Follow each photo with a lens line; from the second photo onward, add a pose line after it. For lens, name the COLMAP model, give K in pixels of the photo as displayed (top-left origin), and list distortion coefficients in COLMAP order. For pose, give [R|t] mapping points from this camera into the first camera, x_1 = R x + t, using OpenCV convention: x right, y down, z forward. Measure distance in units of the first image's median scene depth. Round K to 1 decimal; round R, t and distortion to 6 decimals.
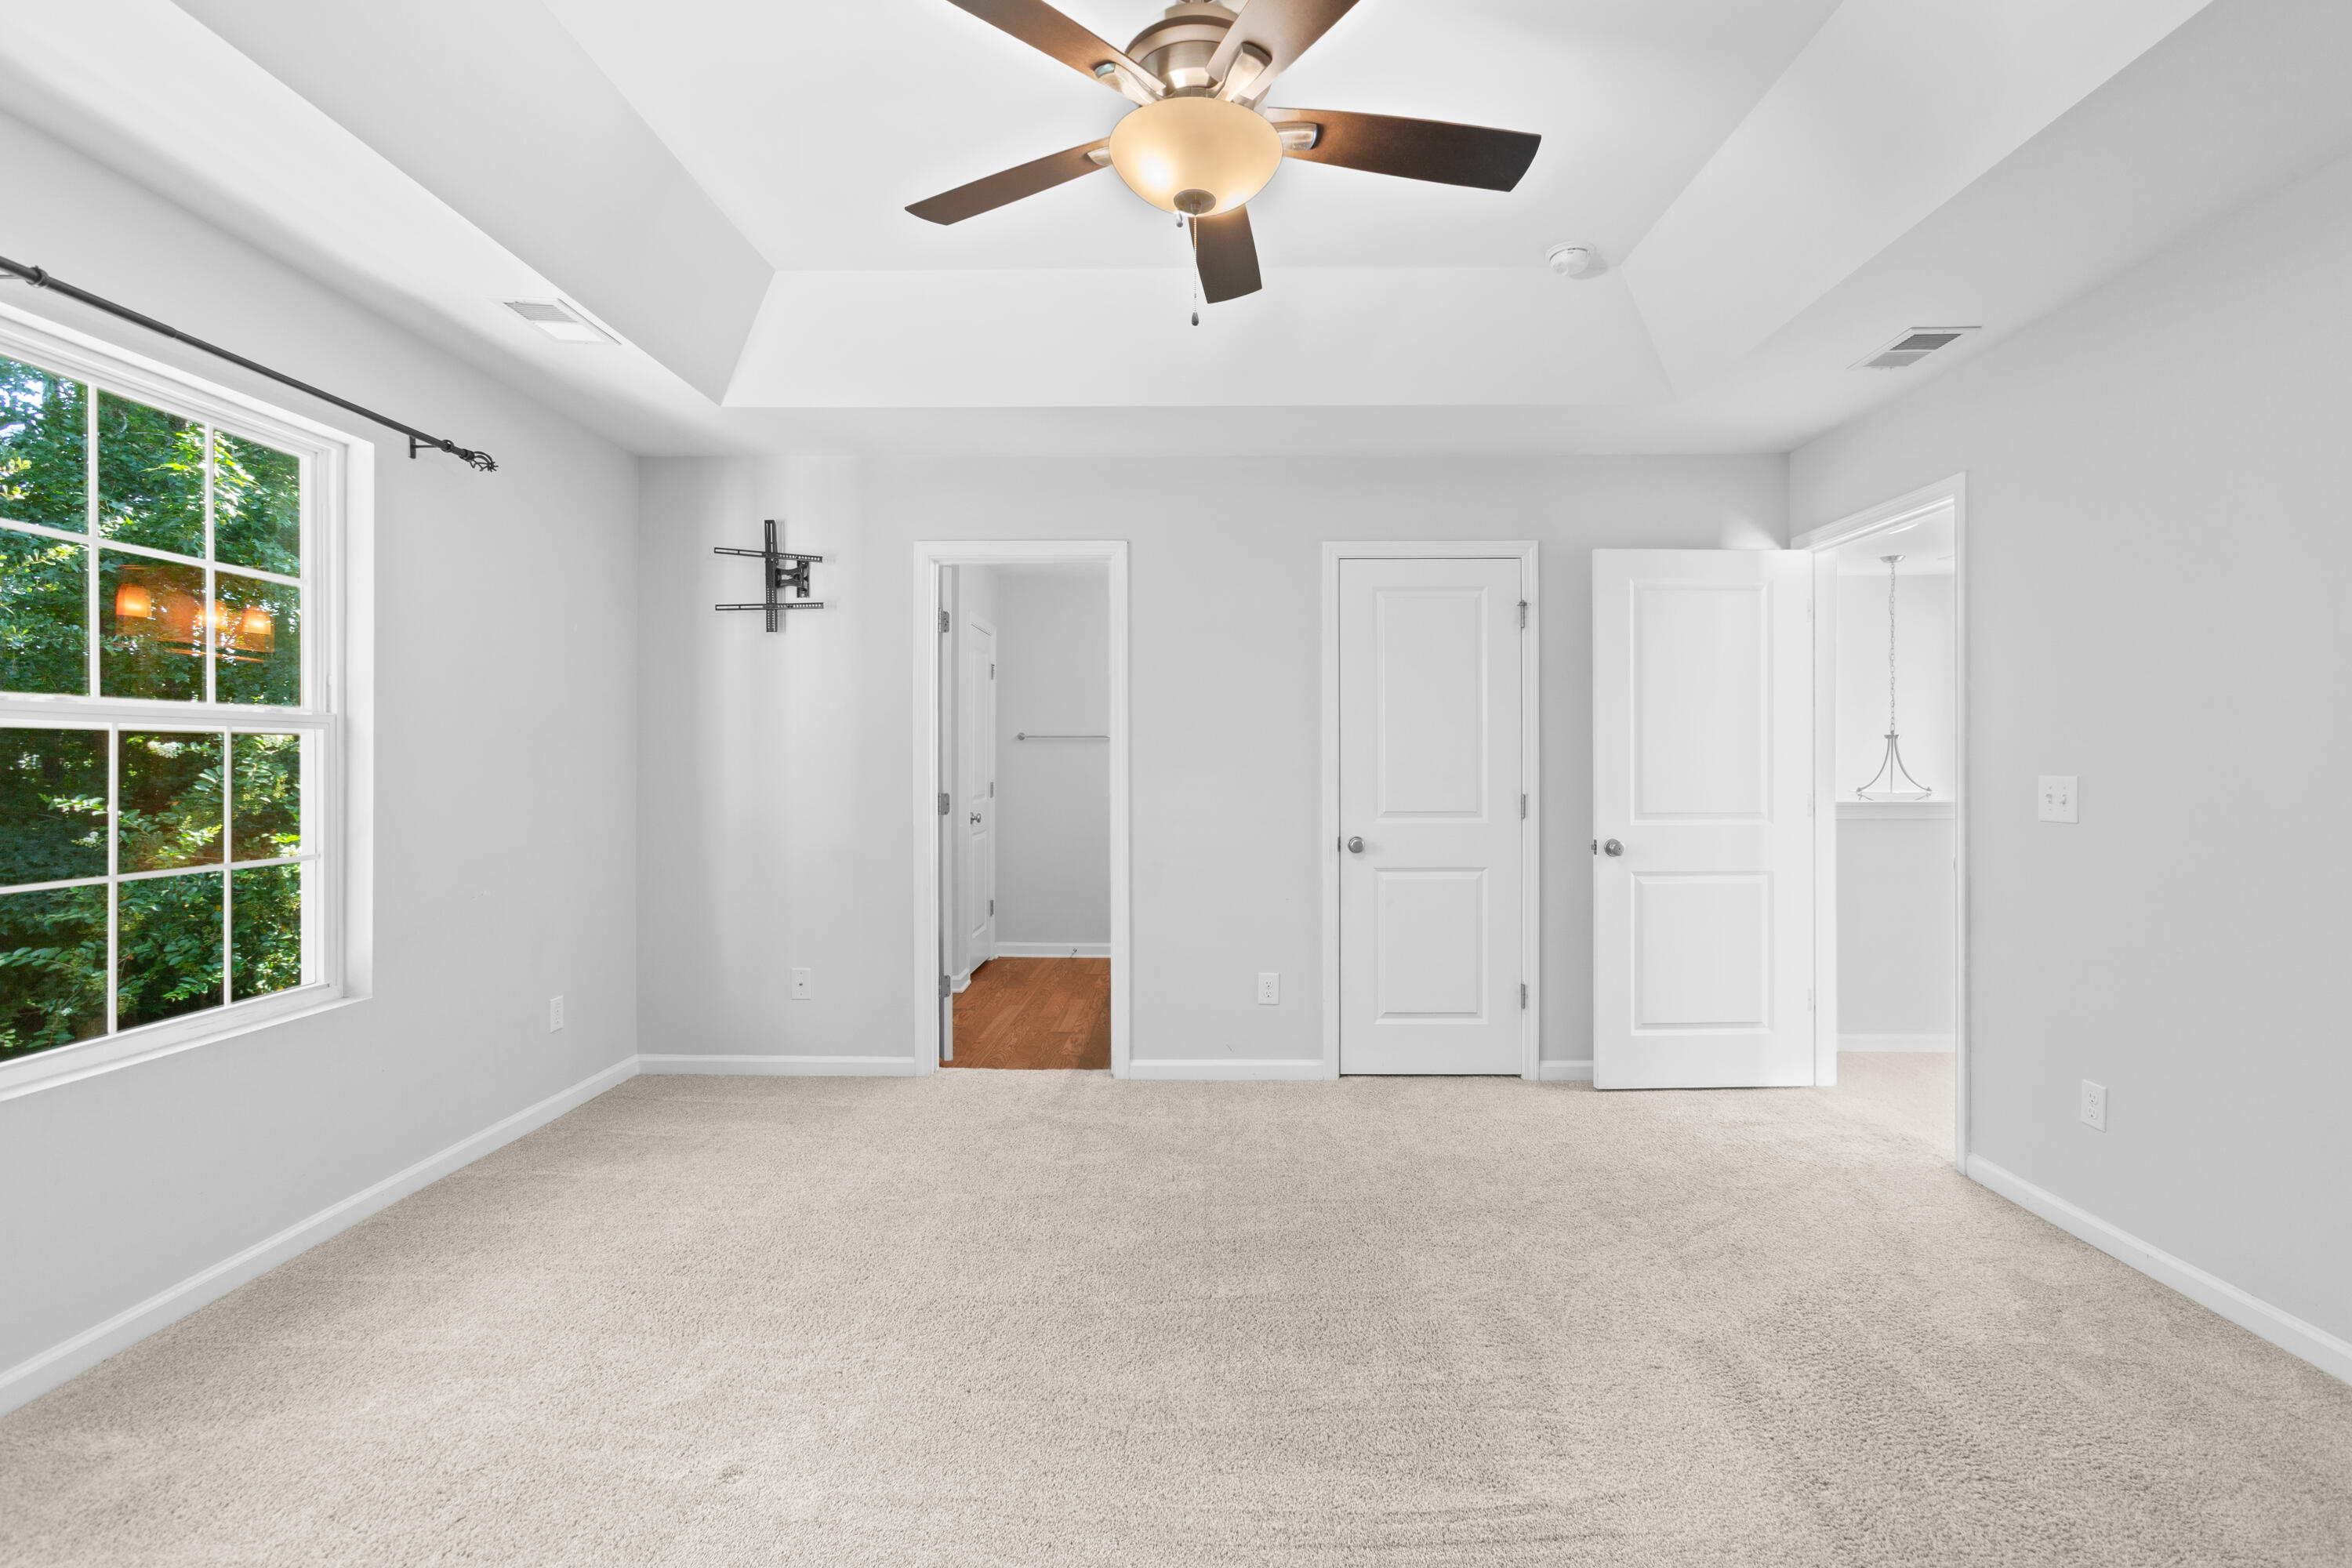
lens RADIAL K [[1071.5, 0, 1178.4], [0, 1071.5, 762.1], [0, 0, 1]] dist [-0.002123, -0.000189]
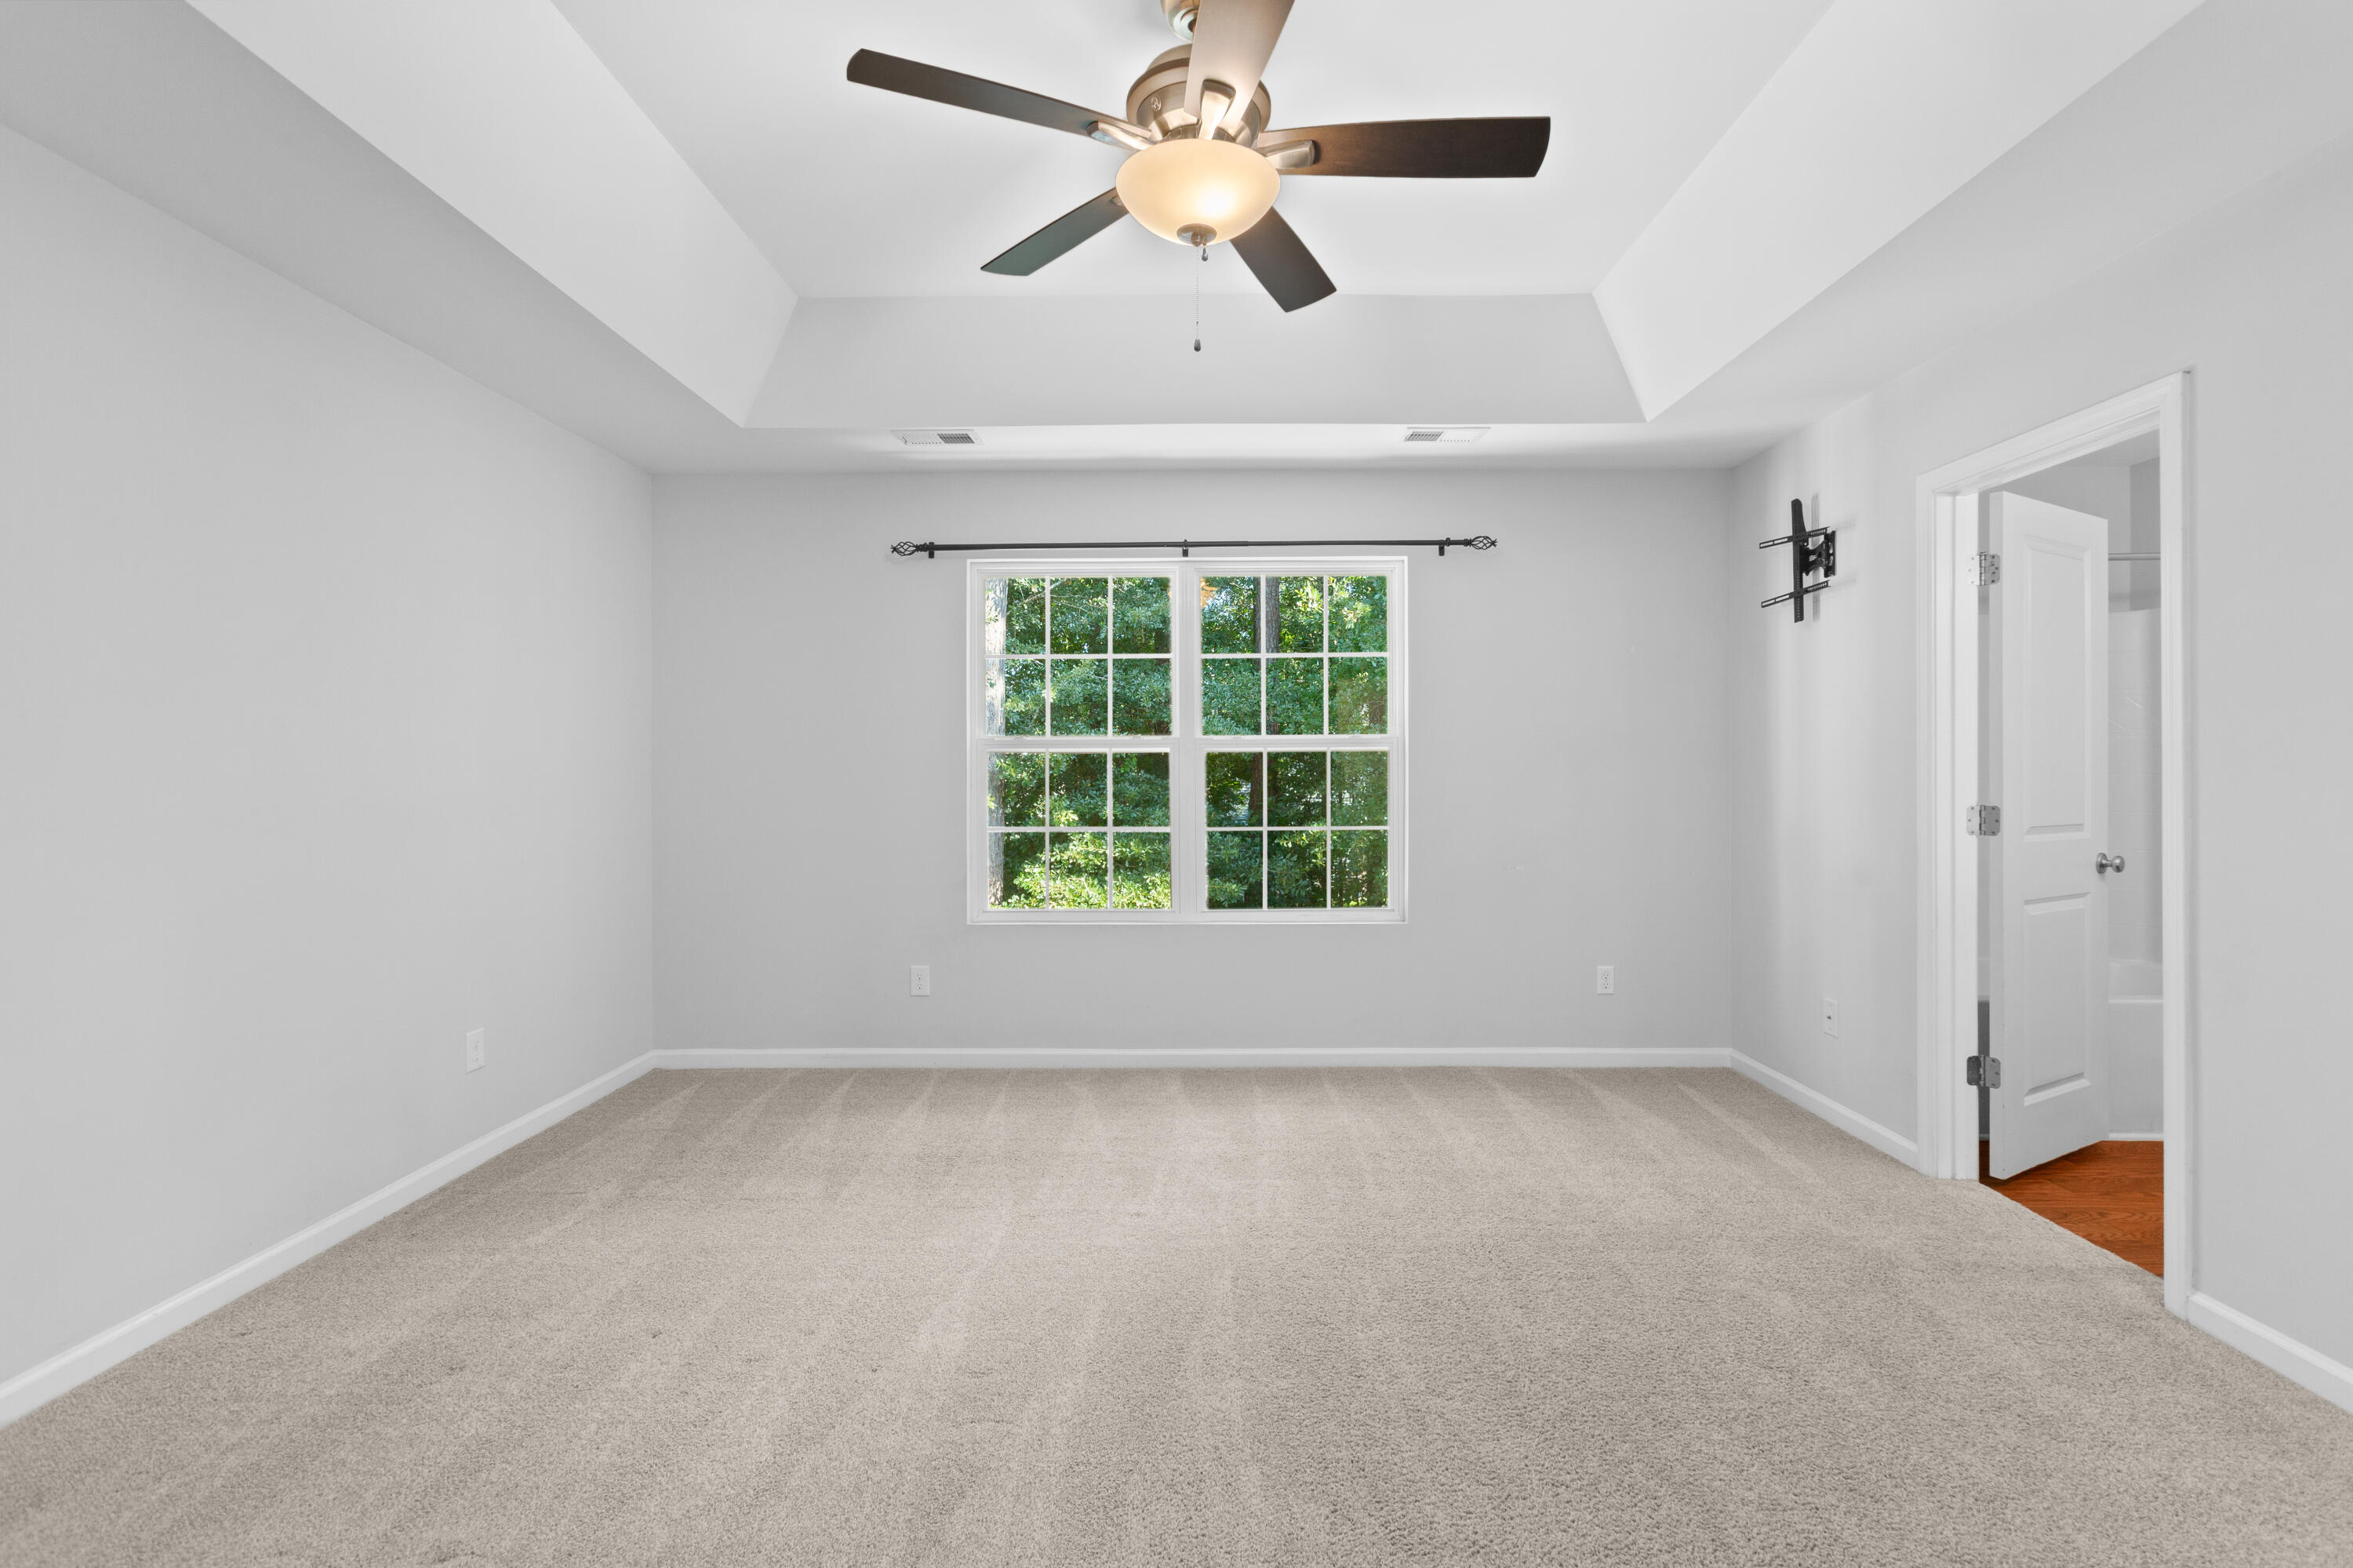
lens RADIAL K [[1041.3, 0, 1180.2], [0, 1041.3, 770.6], [0, 0, 1]] dist [0.000921, 0.000370]
pose [[0.012248, 0.000701, -0.999925, 0.578789], [0.006435, 0.999979, 0.000780, 0.001207], [0.999904, -0.006444, 0.012244, 0.535856]]
